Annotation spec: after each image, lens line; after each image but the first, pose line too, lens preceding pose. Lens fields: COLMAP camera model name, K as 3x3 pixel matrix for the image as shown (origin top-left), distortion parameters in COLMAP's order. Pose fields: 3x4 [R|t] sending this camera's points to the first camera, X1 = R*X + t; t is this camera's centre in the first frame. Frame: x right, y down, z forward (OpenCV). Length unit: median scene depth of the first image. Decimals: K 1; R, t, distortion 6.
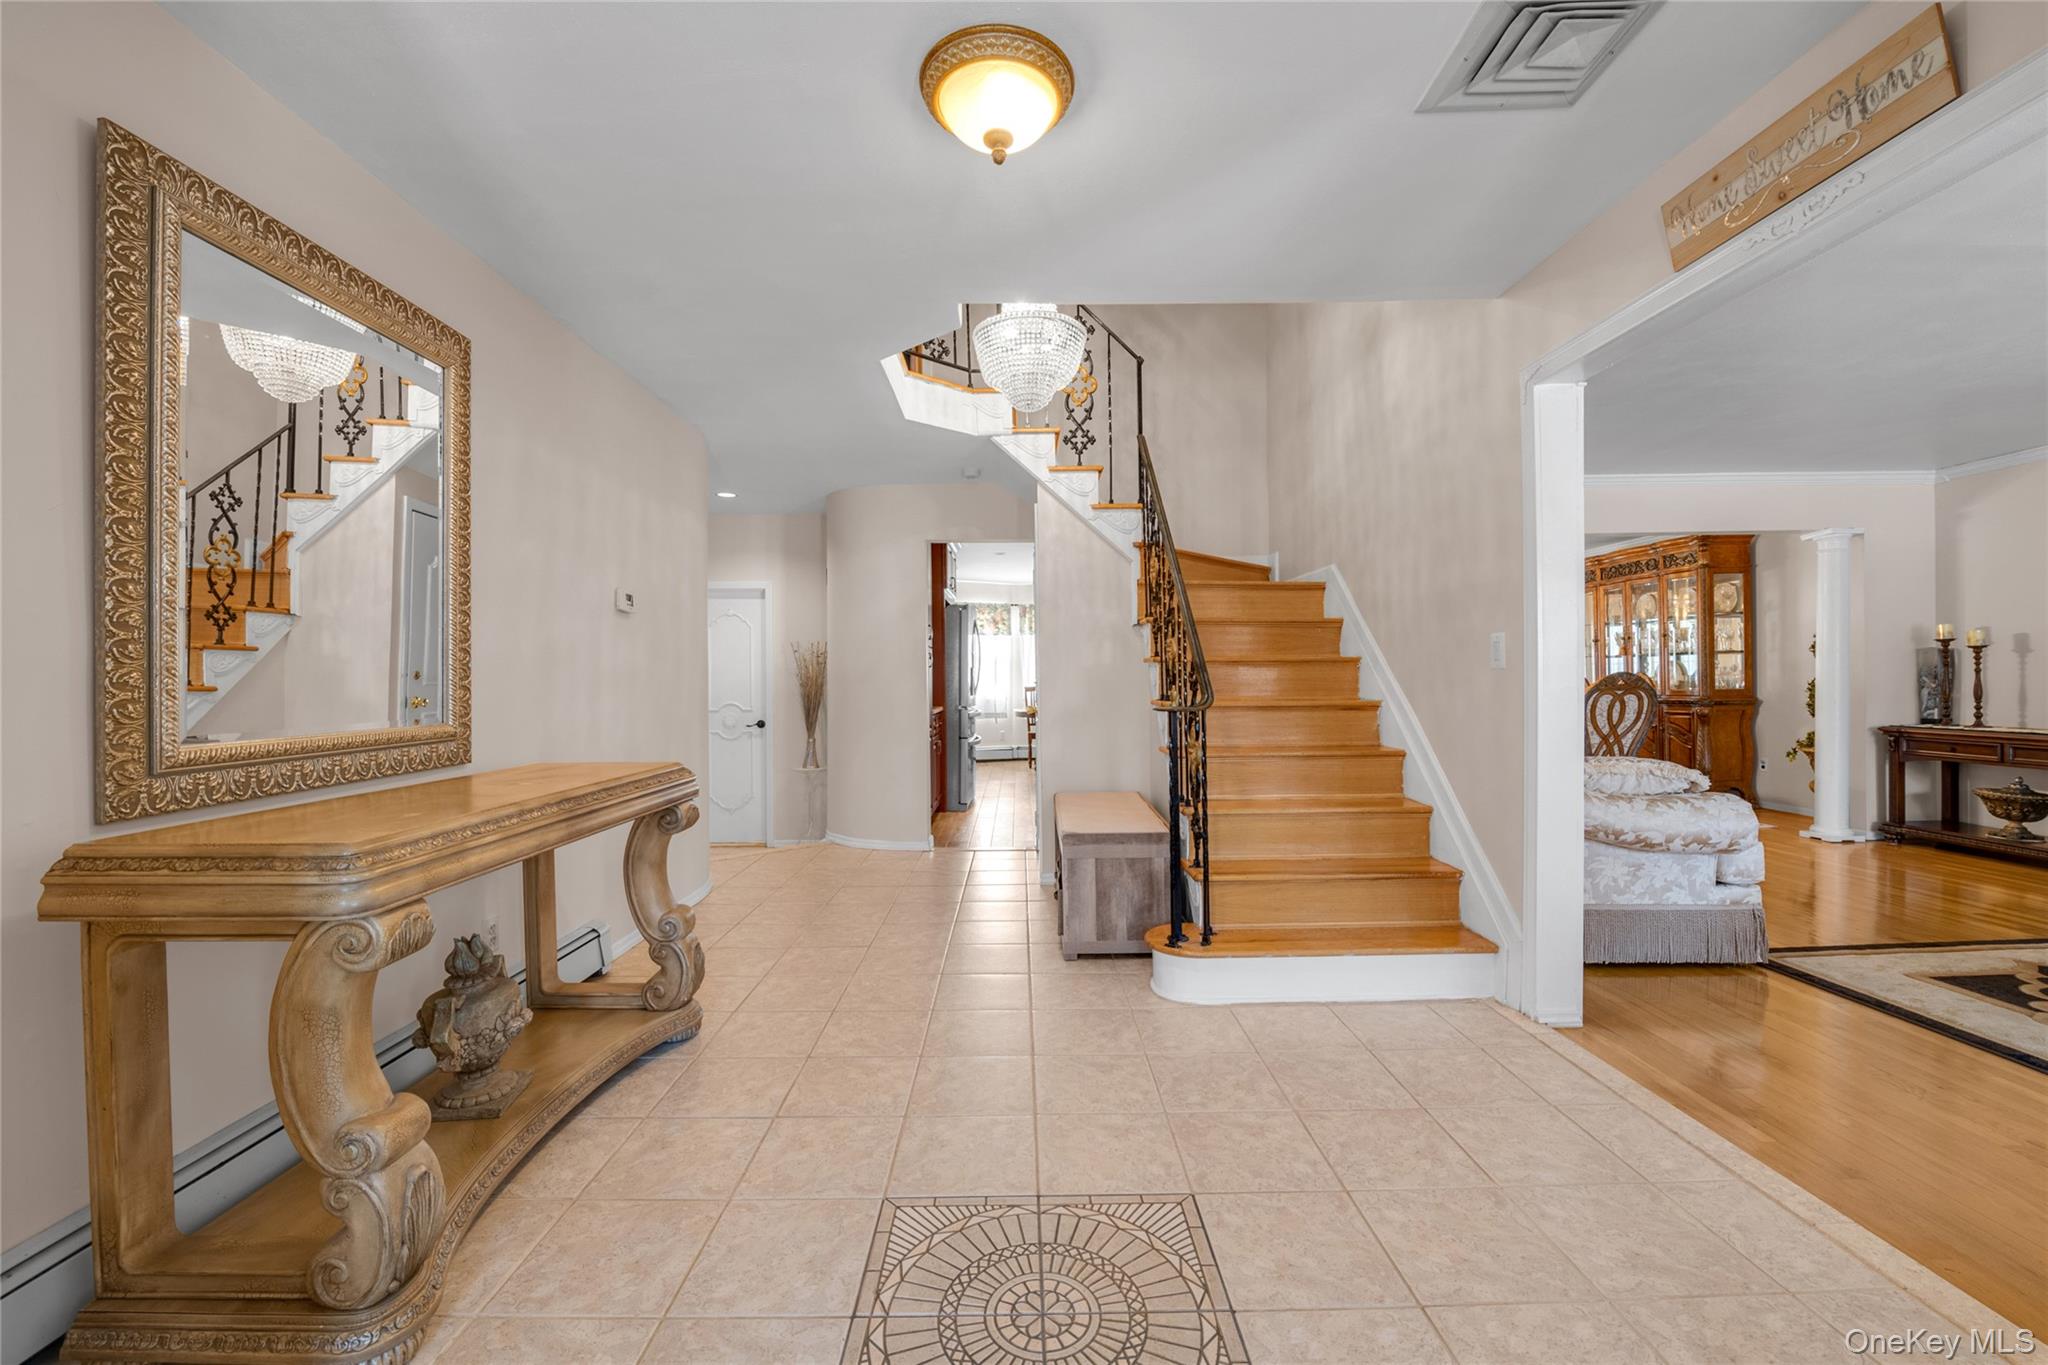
lens RADIAL K [[825.6, 0, 1017.3], [0, 825.6, 673.3], [0, 0, 1]] dist [-0.000278, -0.000002]
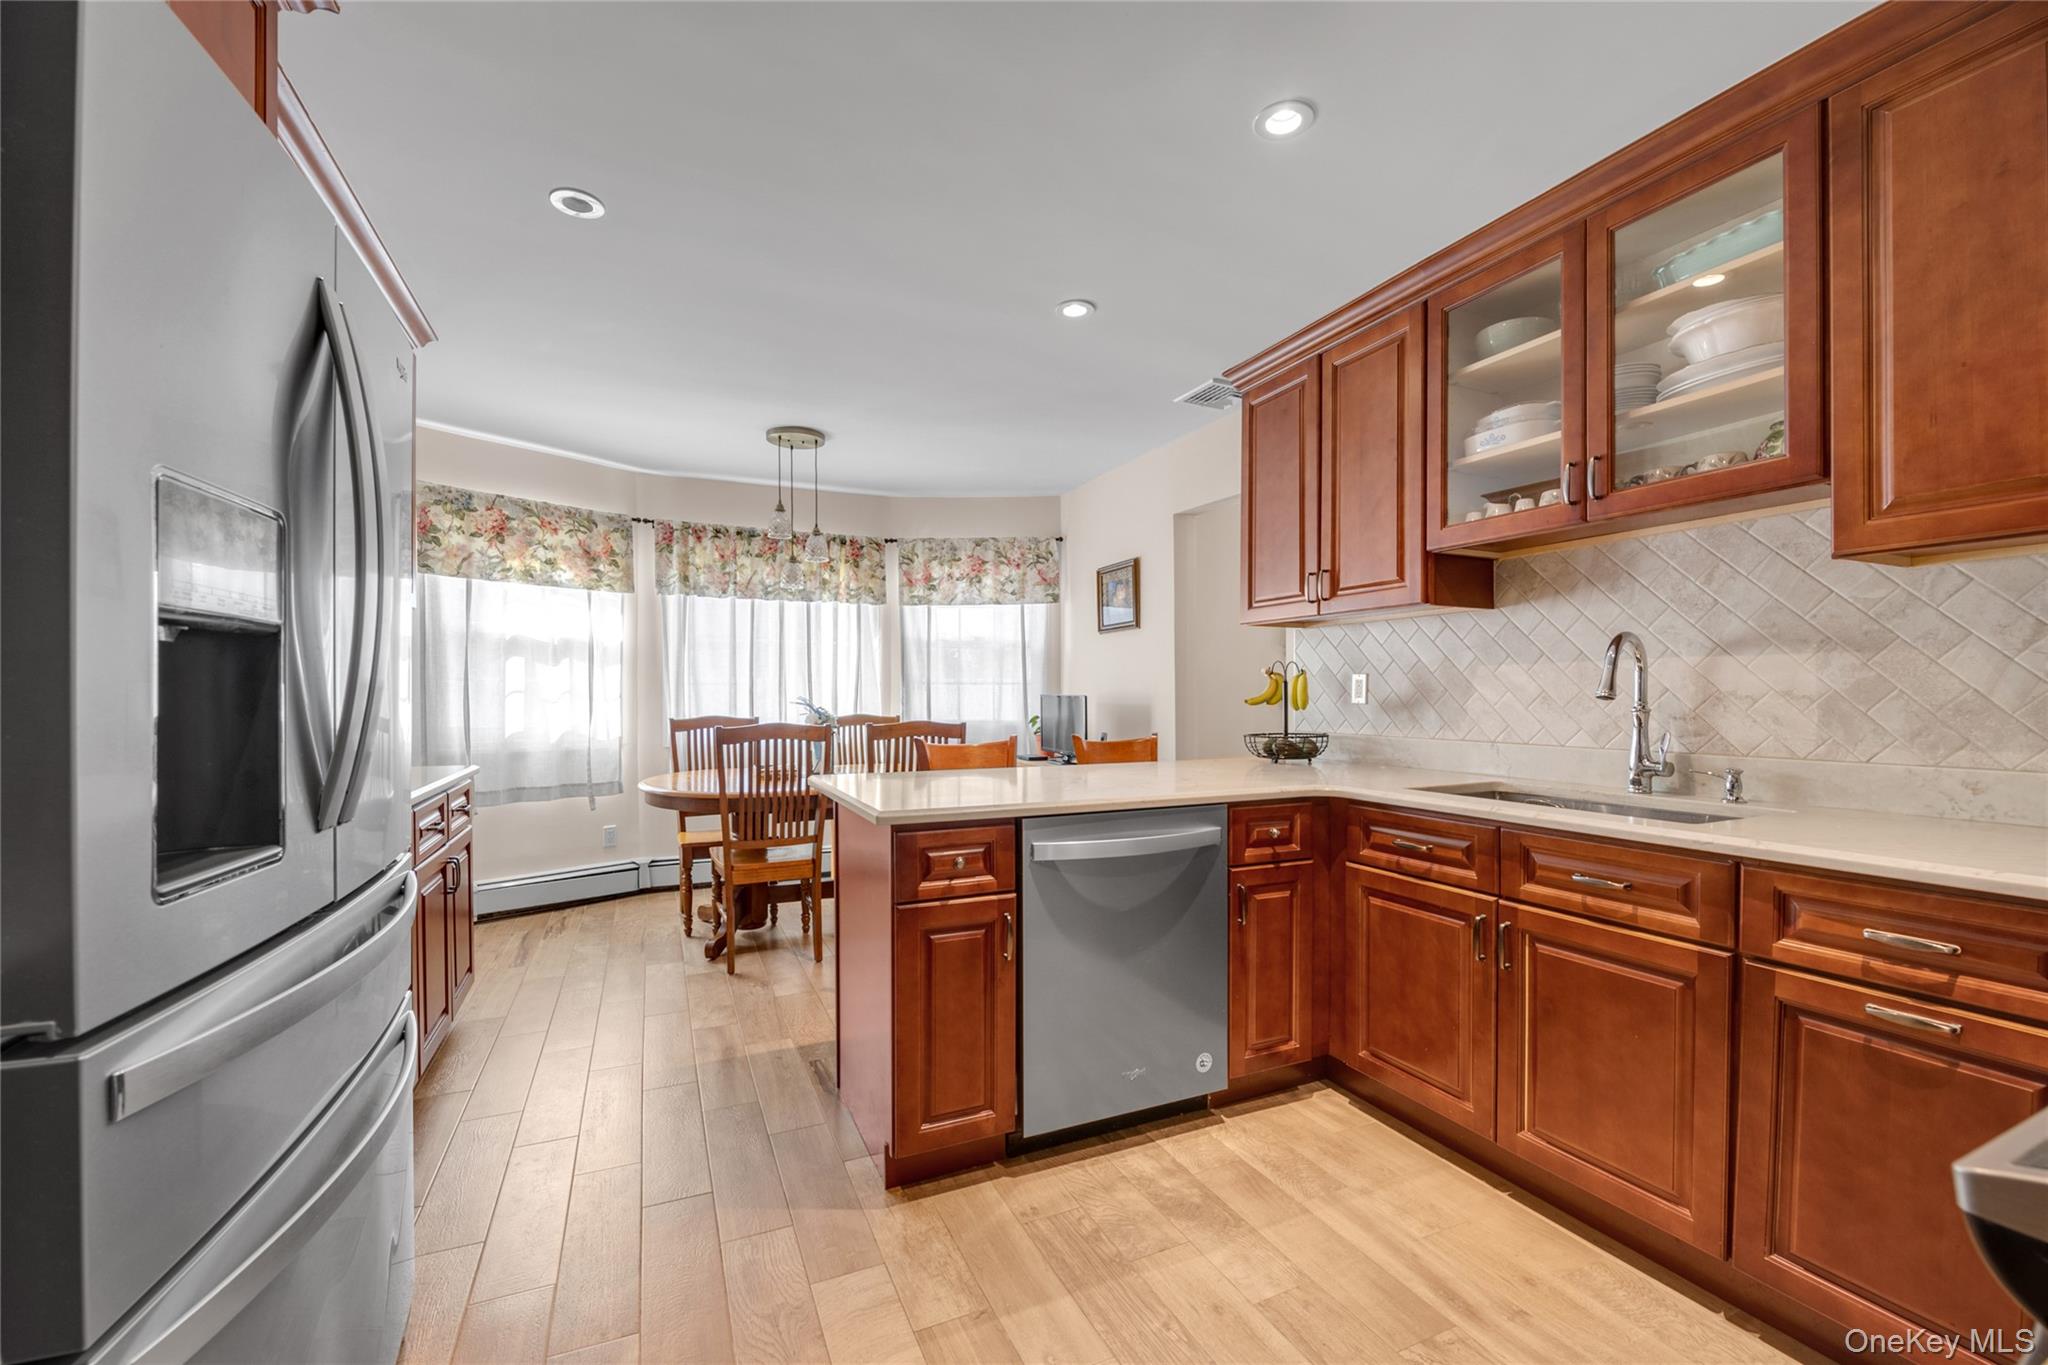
lens RADIAL K [[825.6, 0, 1023.7], [0, 825.6, 693.6], [0, 0, 1]] dist [-0.000278, -0.000002]
pose [[0.911052, 0.002215, 0.412285, 0.000223], [-0.005119, 0.999969, 0.005940, 0.002204], [-0.412260, -0.007522, 0.911035, 0.780941]]
